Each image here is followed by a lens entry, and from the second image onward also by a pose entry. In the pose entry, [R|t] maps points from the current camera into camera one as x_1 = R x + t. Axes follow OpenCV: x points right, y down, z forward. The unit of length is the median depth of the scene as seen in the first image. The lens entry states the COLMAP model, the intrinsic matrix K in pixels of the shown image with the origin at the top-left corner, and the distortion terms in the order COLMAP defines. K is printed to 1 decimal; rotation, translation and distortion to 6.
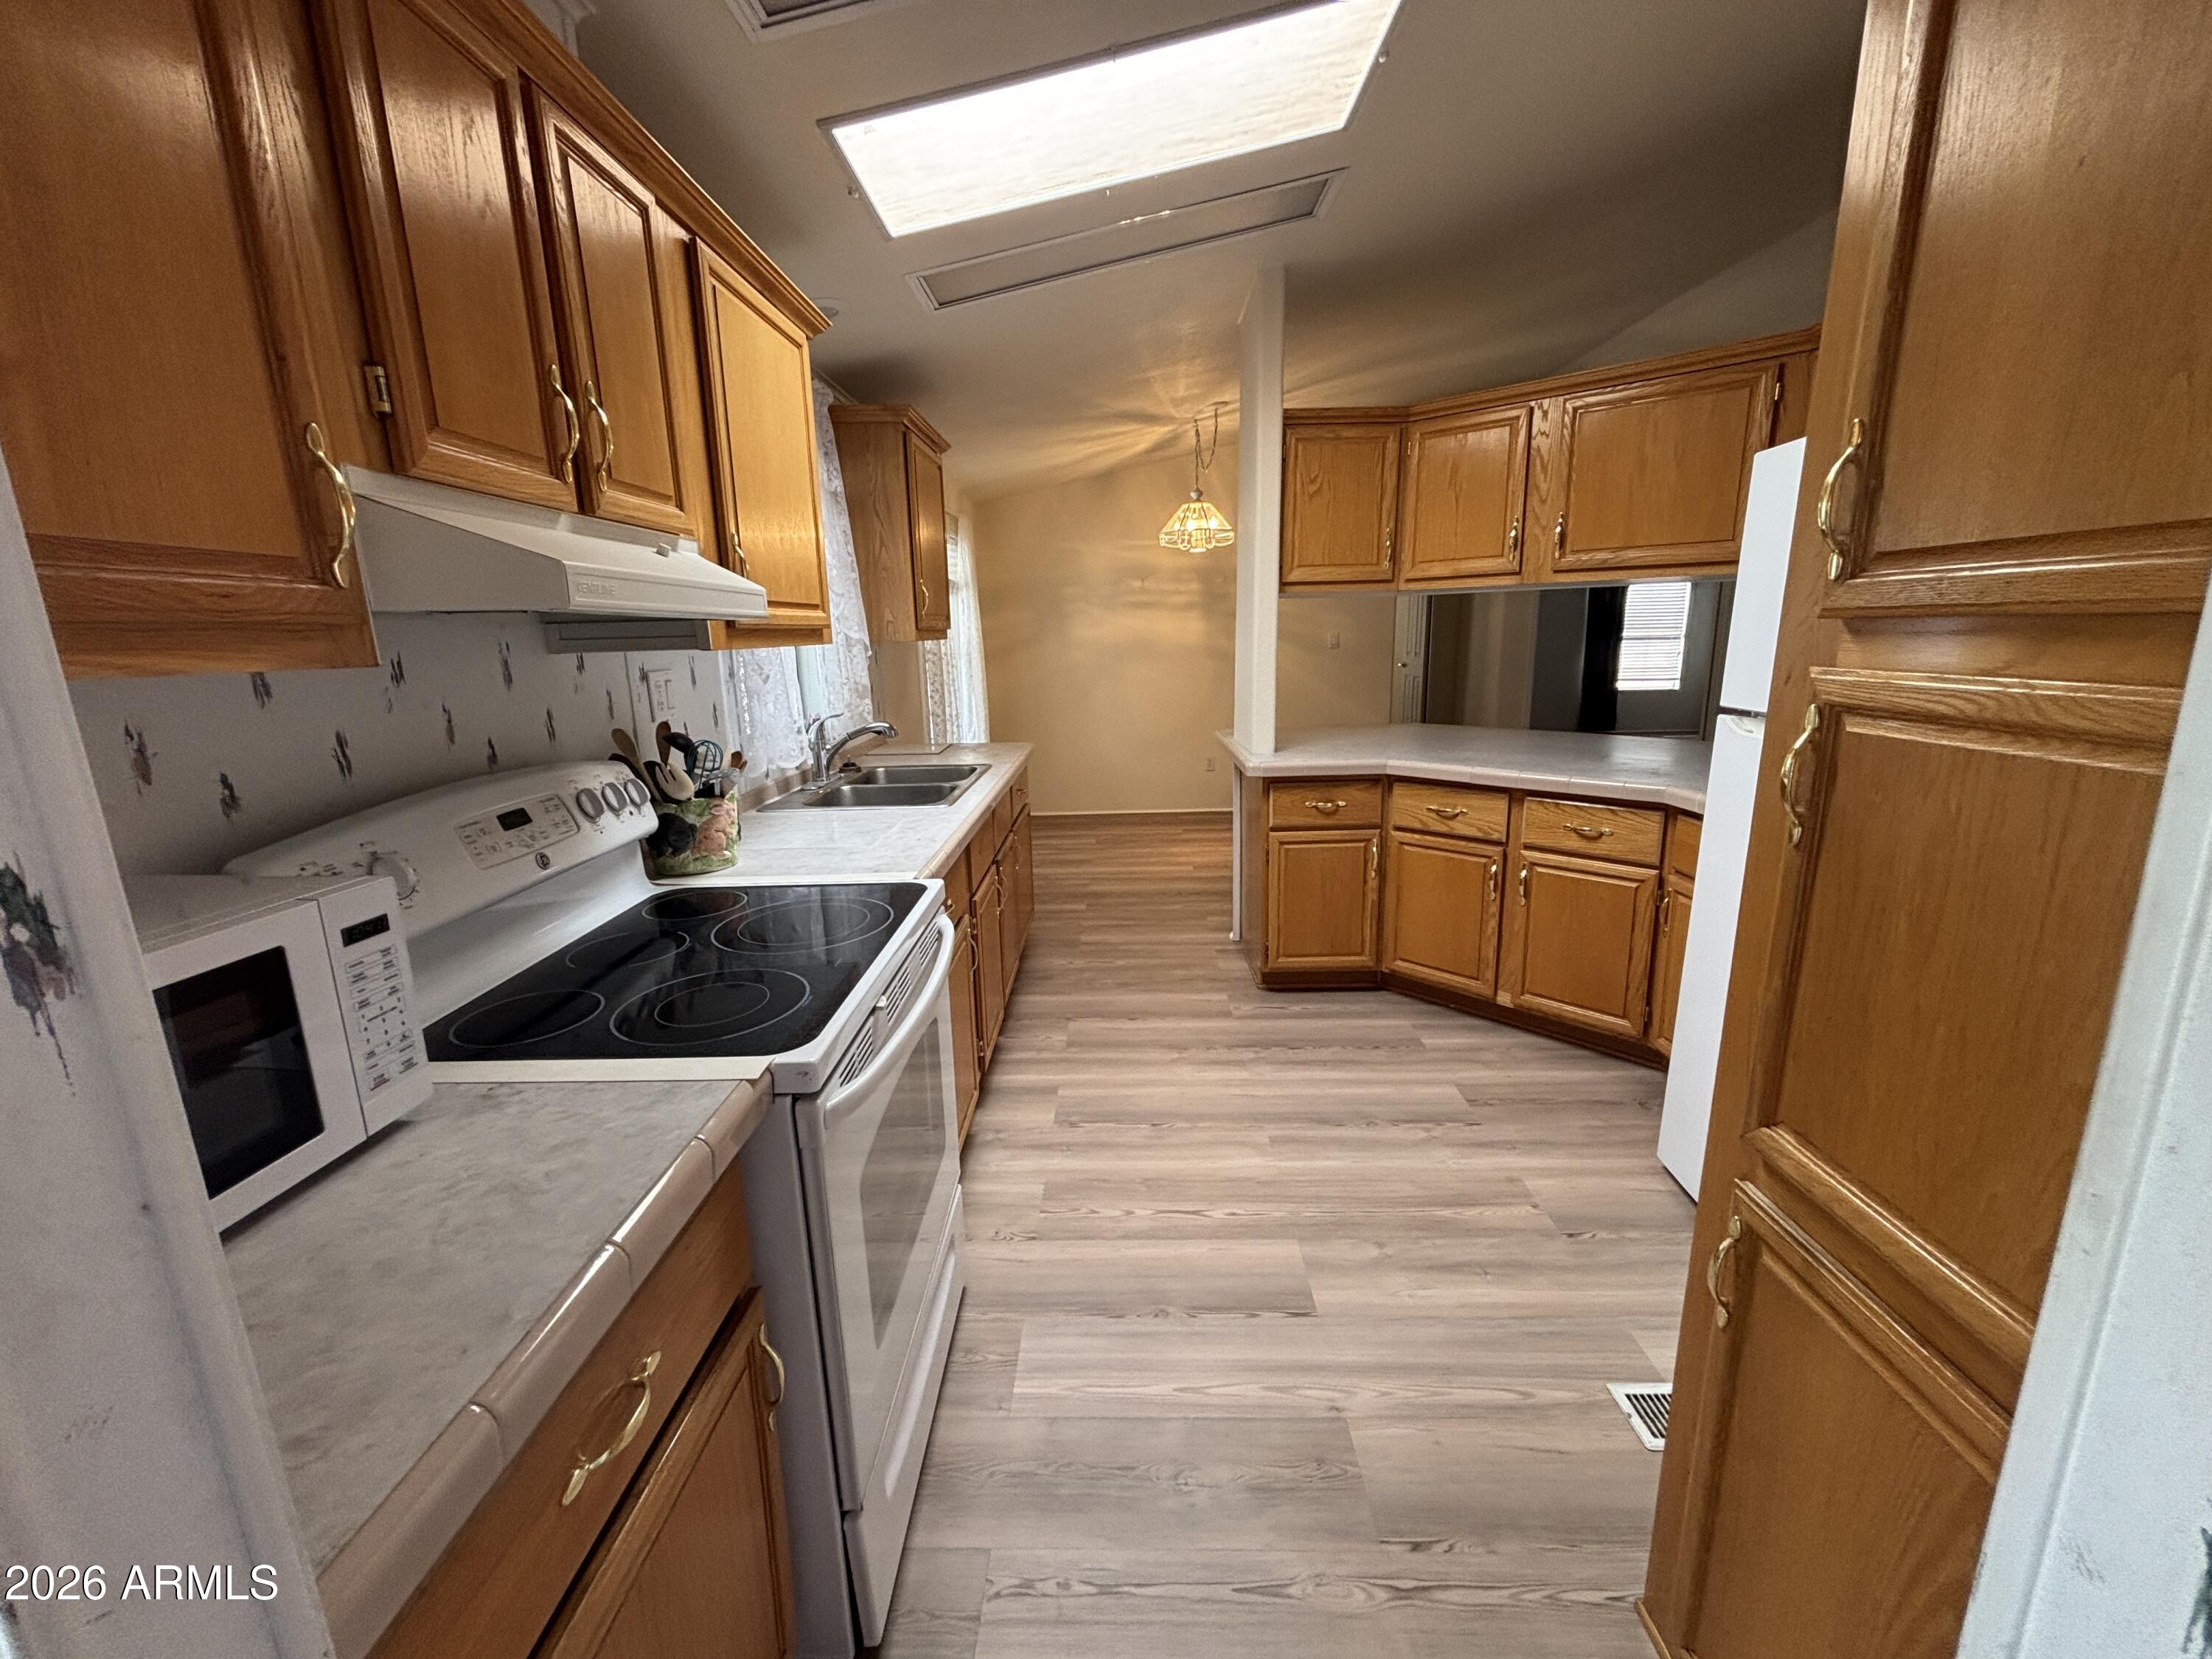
lens RADIAL K [[881.1, 0, 1101.6], [0, 881.1, 825.1], [0, 0, 1]] dist [-0.001366, -0.001205]
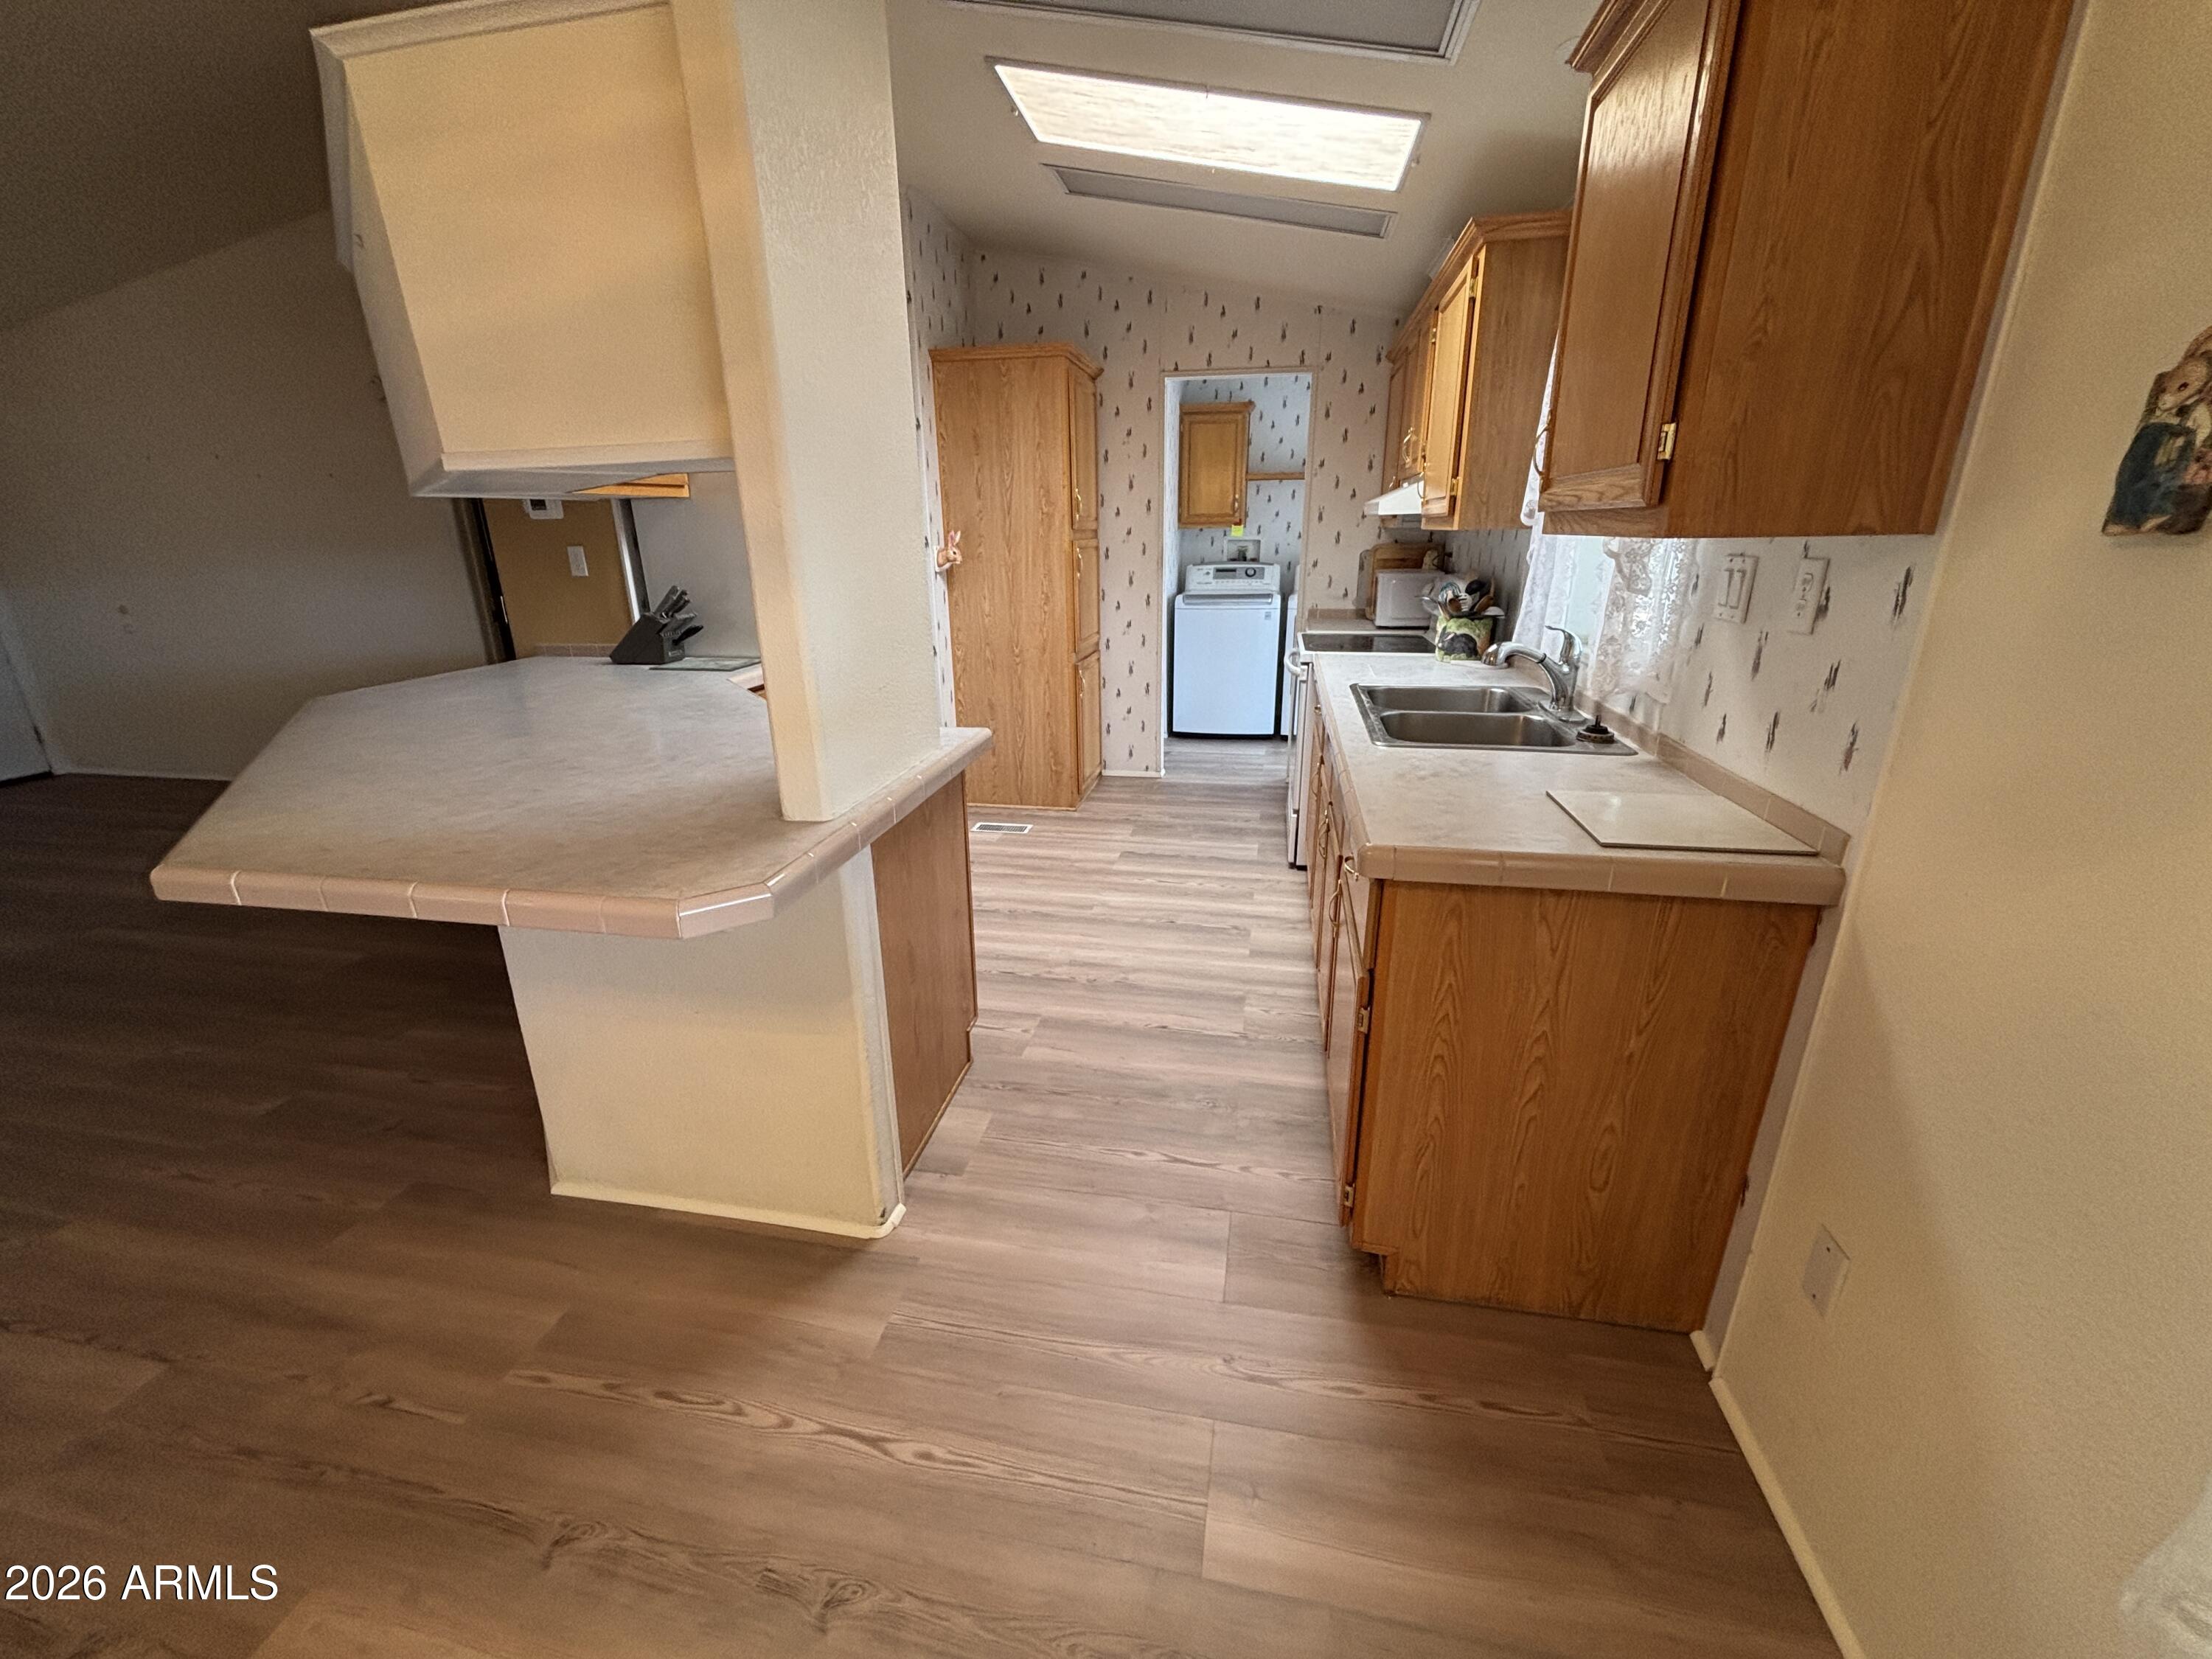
lens RADIAL K [[881.1, 0, 1103.5], [0, 881.1, 818.1], [0, 0, 1]] dist [-0.001366, -0.001205]
pose [[-0.986131, -0.017266, 0.165067, -0.053852], [0.068646, 0.863083, 0.500375, -0.461912], [-0.151106, 0.504767, -0.849928, 2.106894]]
